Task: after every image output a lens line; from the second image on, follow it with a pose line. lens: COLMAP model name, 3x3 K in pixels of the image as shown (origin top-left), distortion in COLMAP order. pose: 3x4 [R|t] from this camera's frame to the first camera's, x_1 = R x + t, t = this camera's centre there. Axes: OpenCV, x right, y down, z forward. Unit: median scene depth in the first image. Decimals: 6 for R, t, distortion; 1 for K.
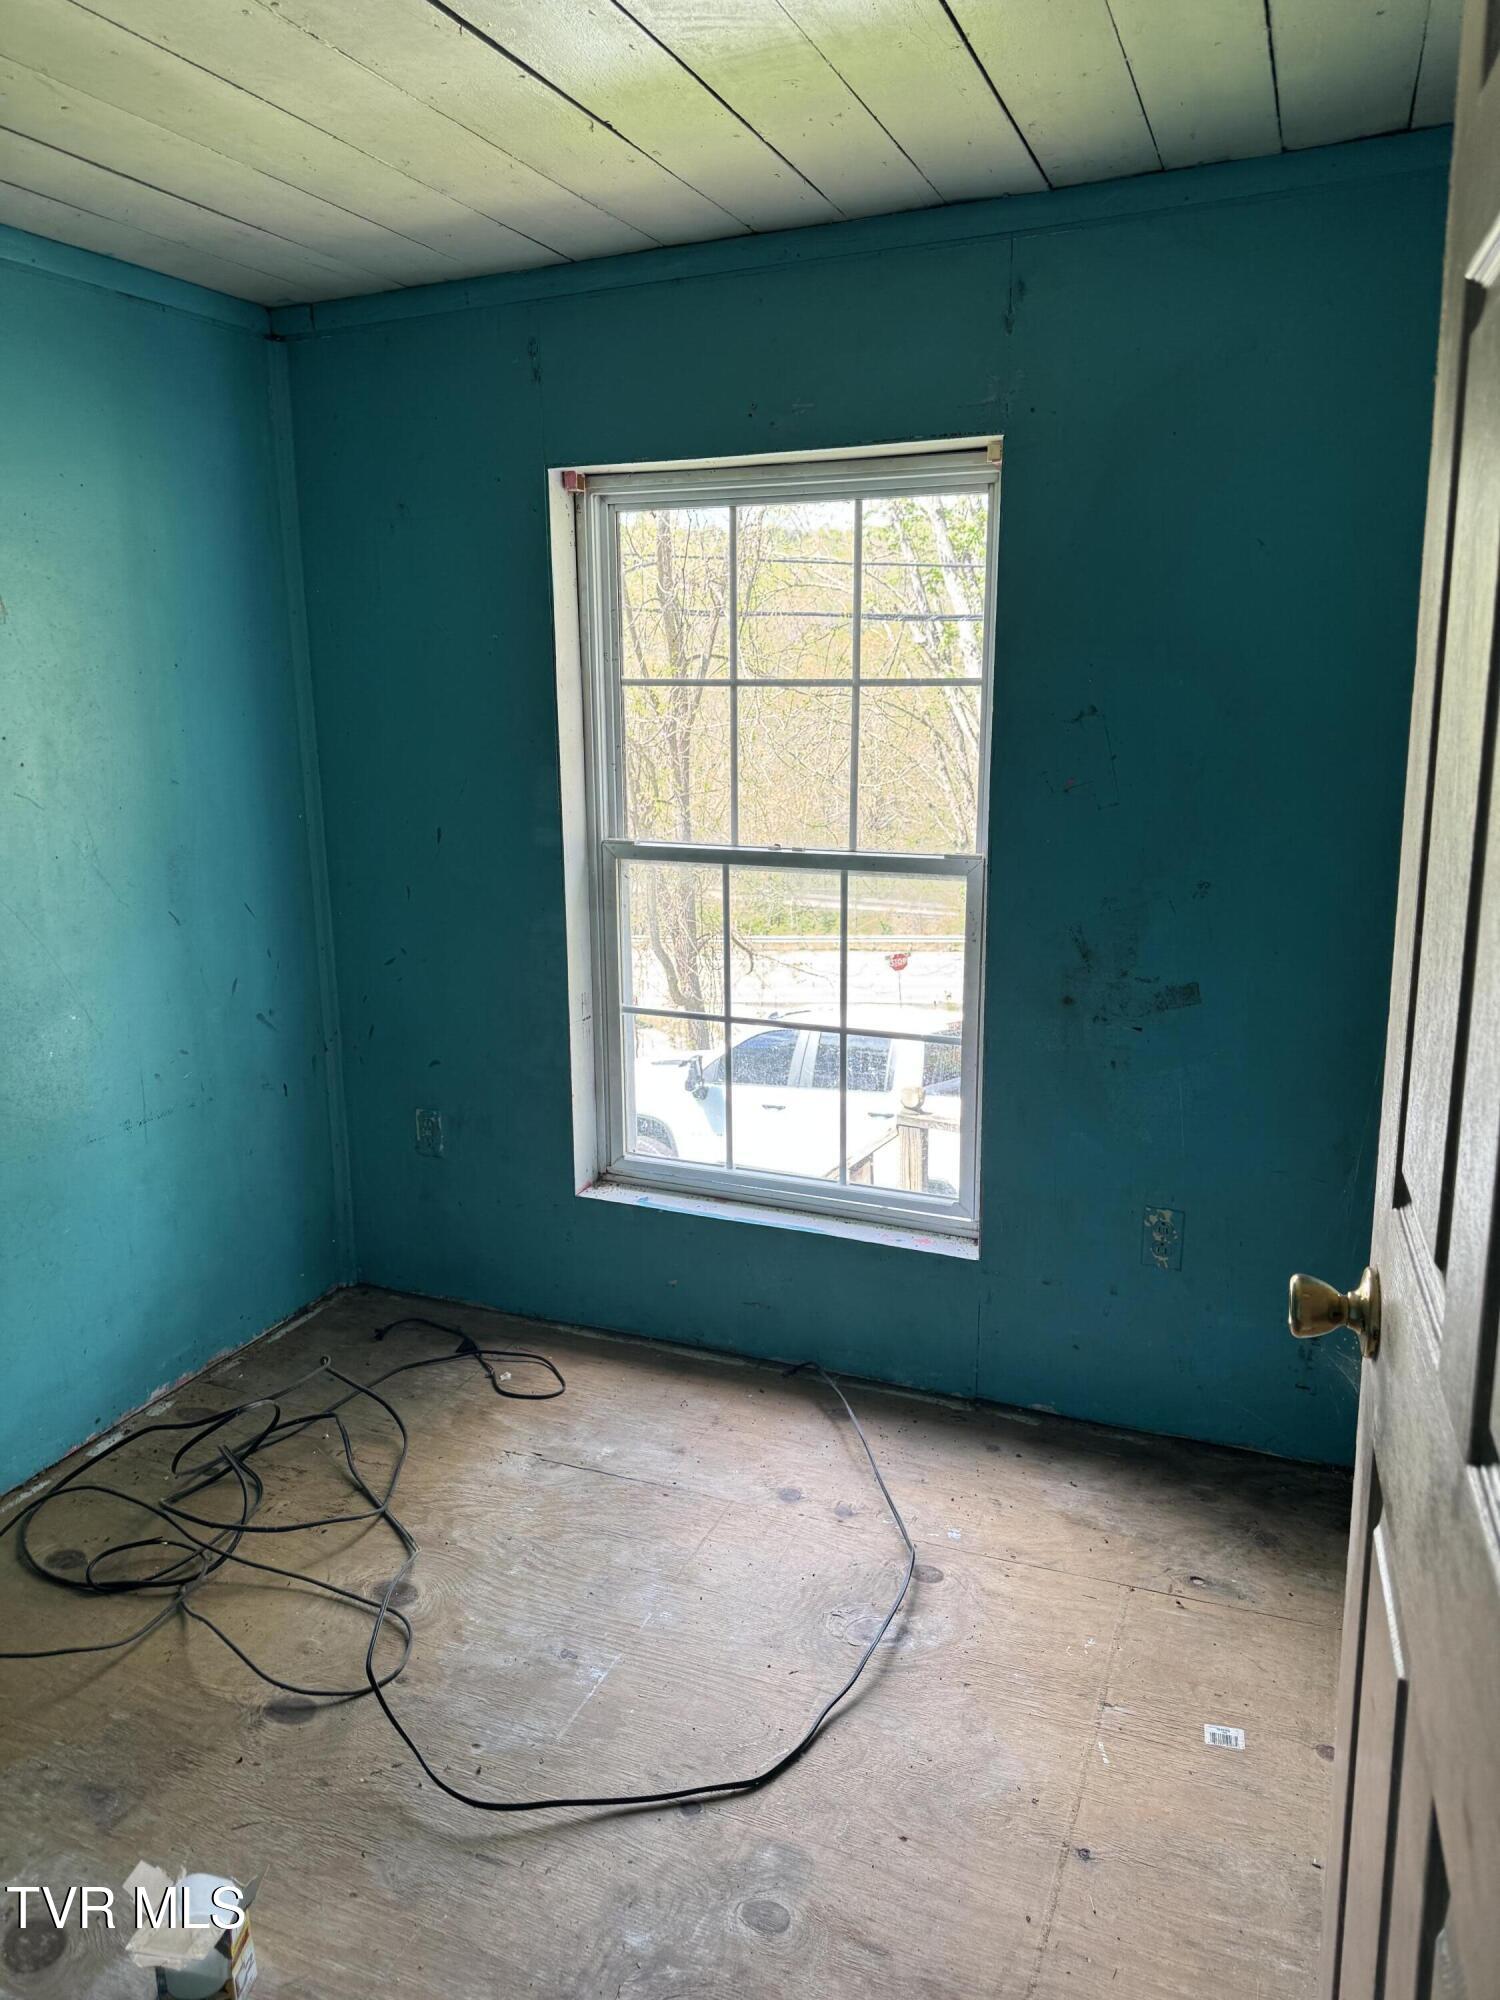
lens RADIAL K [[1415.7, 0, 723.6], [0, 1415.7, 960.1], [0, 0, 1]] dist [0.024076, -0.029417]
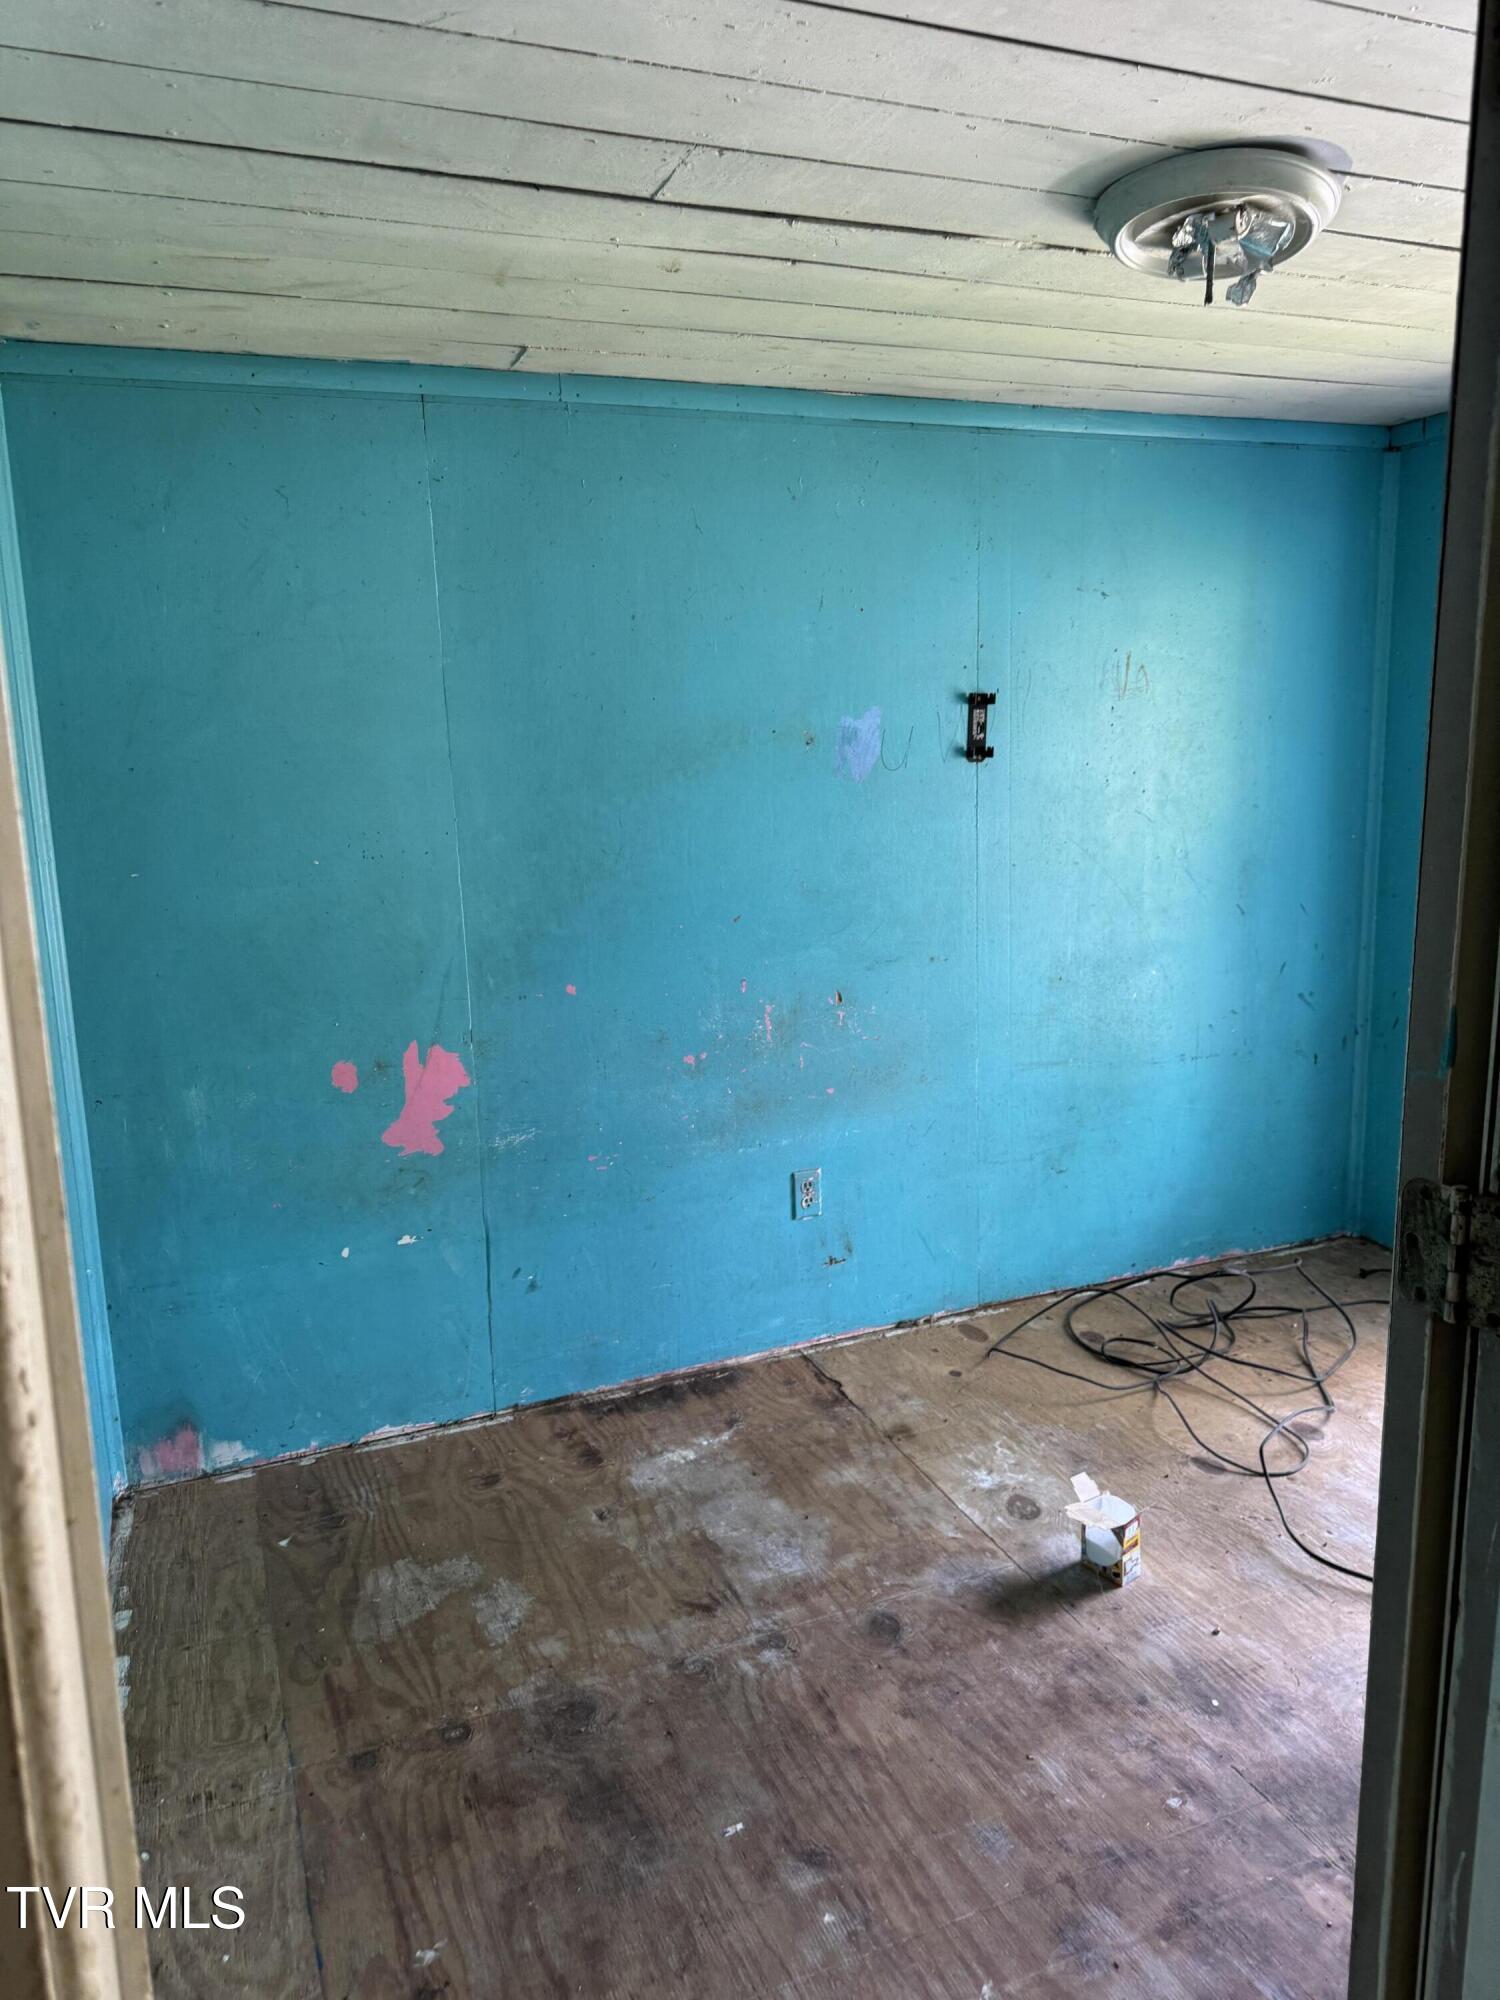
lens RADIAL K [[1415.7, 0, 746.9], [0, 1415.7, 997.4], [0, 0, 1]] dist [0.024076, -0.029417]
pose [[0.707841, 0.130999, -0.694119, 0.244148], [-0.124459, 0.990409, 0.059998, 0.032803], [0.695321, 0.043920, 0.717356, -0.296712]]
